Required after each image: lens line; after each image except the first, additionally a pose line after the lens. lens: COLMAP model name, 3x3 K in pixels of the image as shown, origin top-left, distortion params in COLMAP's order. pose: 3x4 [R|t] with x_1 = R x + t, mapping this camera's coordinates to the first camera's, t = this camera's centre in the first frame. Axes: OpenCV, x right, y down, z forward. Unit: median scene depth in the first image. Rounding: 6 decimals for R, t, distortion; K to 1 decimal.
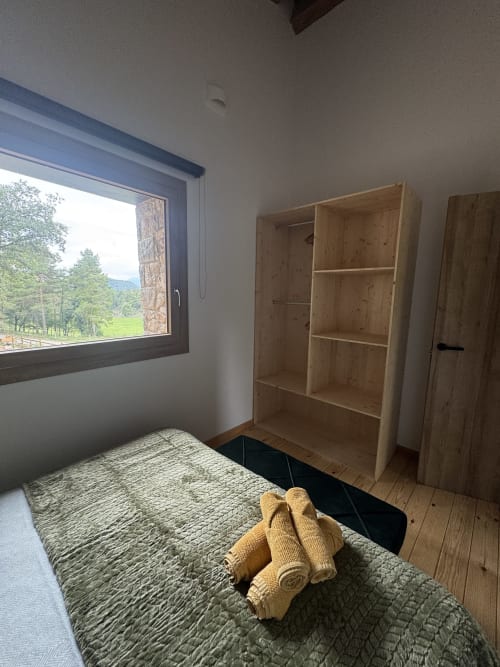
lens RADIAL K [[264.3, 0, 250.0], [0, 264.3, 333.5], [0, 0, 1]] dist [-0.000198, 0.000070]
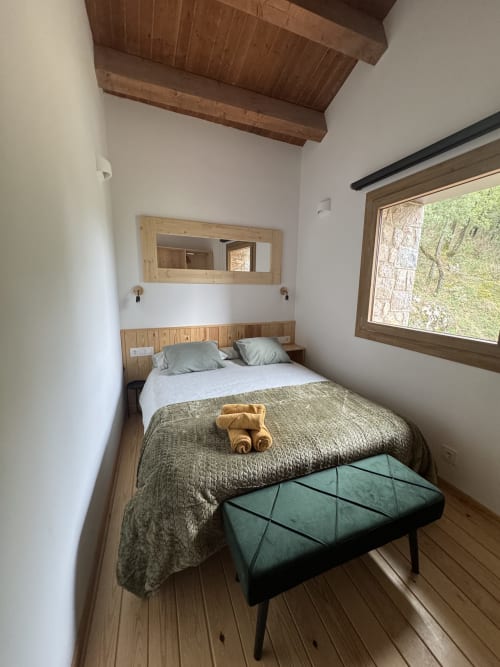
lens RADIAL K [[264.3, 0, 250.0], [0, 264.3, 333.5], [0, 0, 1]] dist [-0.000198, 0.000070]
pose [[-0.436077, 0.144567, -0.888221, 1.072783], [-0.145733, 0.962639, 0.228228, -0.150132], [0.888031, 0.228968, -0.398717, 1.029856]]
